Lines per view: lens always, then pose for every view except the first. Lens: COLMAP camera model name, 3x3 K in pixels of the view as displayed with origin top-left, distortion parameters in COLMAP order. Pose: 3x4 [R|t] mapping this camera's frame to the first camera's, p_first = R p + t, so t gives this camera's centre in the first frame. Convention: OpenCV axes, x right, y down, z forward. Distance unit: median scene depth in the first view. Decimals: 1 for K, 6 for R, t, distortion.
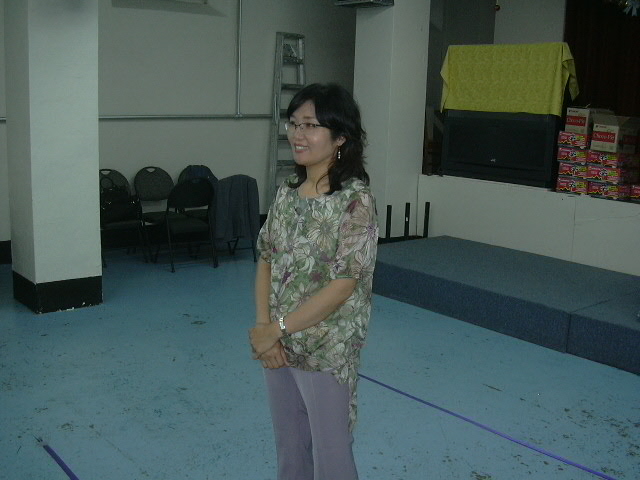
lens RADIAL K [[735.5, 0, 320.0], [0, 735.5, 240.0], [0, 0, 1]] dist [-0.194552, 0.112427]
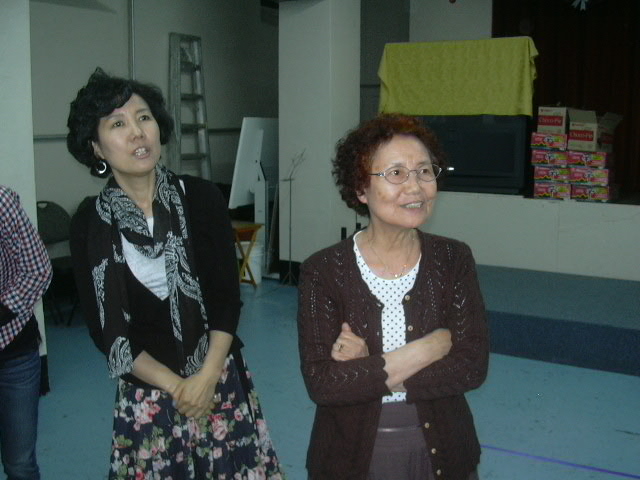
lens RADIAL K [[735.5, 0, 320.0], [0, 735.5, 240.0], [0, 0, 1]] dist [-0.194552, 0.112427]
pose [[0.949392, -0.080900, 0.303498, -0.219276], [0.089055, 0.995941, -0.013102, -0.026687], [-0.301206, 0.039467, 0.952742, 0.207737]]
